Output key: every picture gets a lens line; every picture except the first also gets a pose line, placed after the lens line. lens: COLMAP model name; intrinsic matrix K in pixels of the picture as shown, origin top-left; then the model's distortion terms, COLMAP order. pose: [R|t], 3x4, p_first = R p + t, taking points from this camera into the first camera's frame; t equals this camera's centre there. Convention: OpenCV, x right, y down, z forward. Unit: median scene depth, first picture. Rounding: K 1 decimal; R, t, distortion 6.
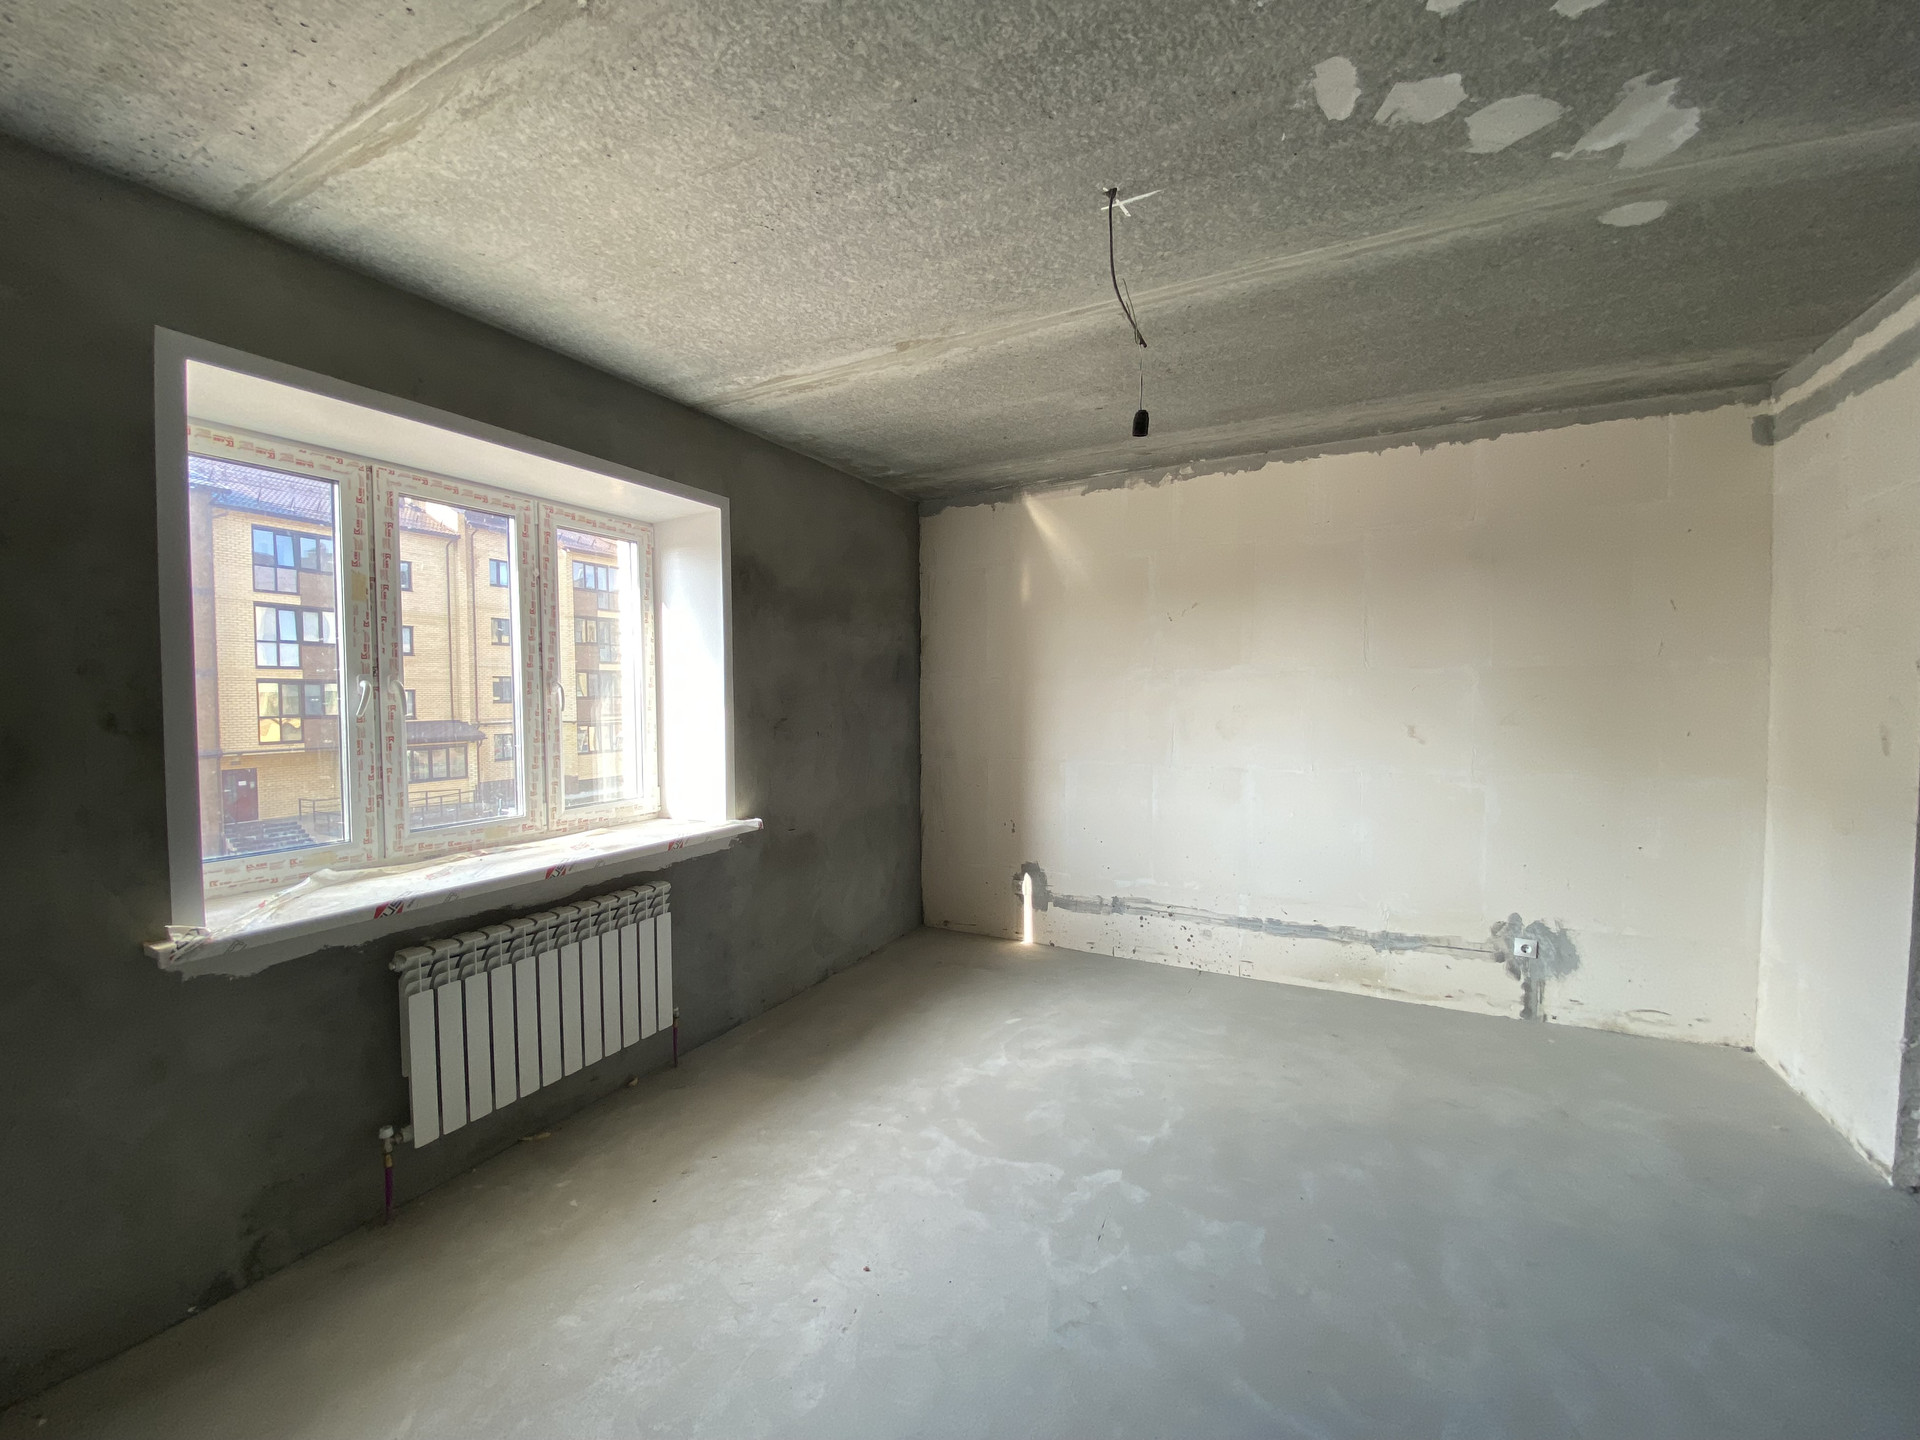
lens RADIAL K [[773.4, 0, 960.3], [0, 773.4, 721.8], [0, 0, 1]] dist [-0.001851, -0.001427]
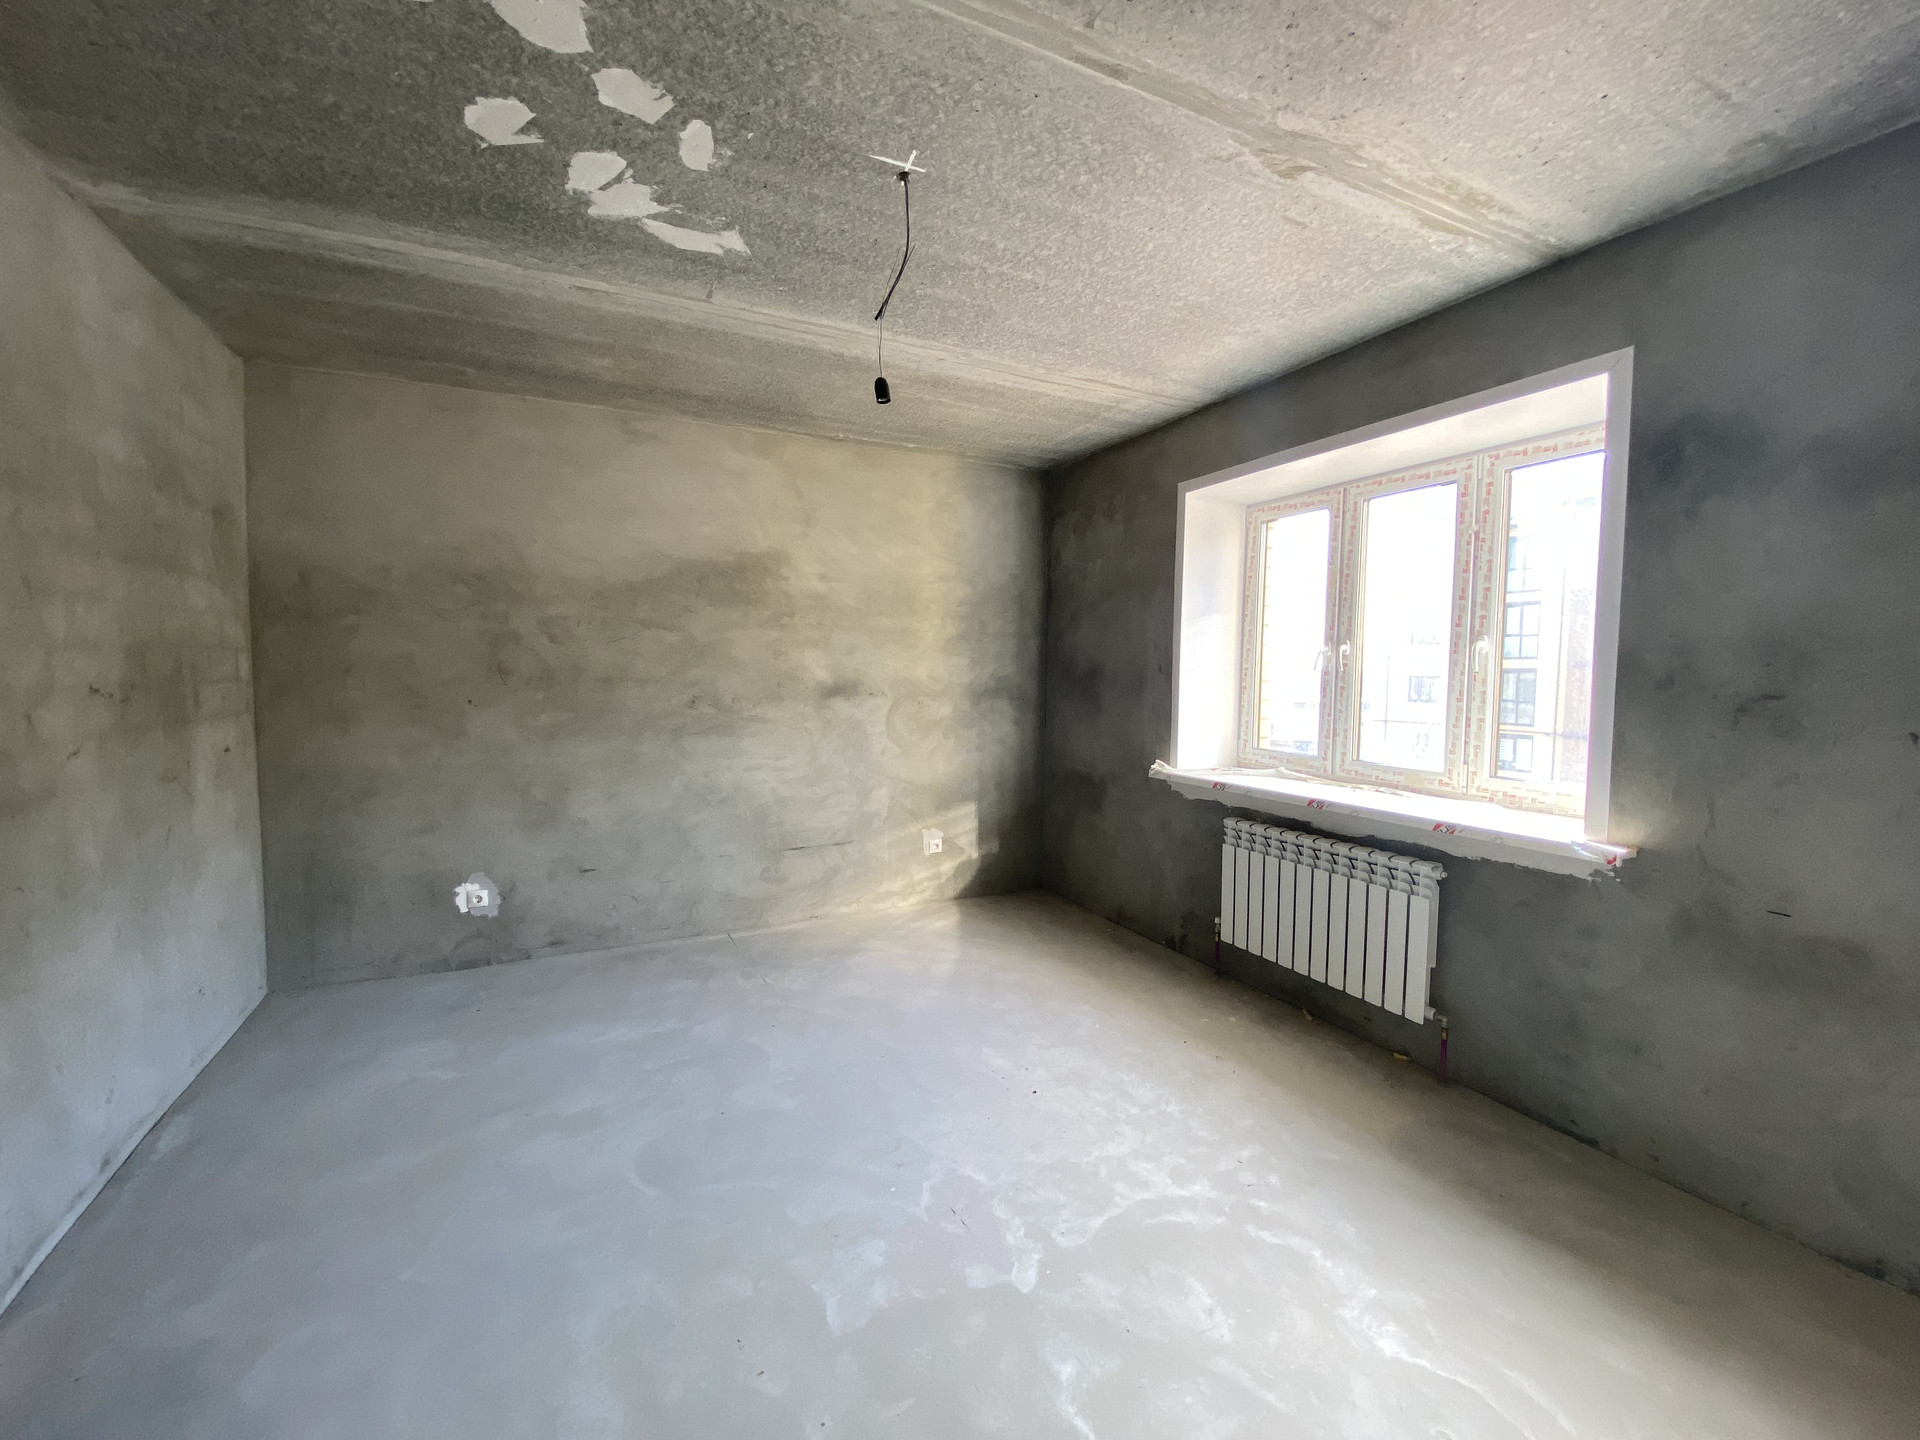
lens RADIAL K [[766.8, 0, 956.0], [0, 766.8, 717.1], [0, 0, 1]] dist [0.006749, -0.000315]
pose [[-0.582783, 0.056417, -0.810667, 0.792707], [-0.032851, 0.995136, 0.092871, -0.030782], [0.811964, 0.080755, -0.578095, 1.298568]]
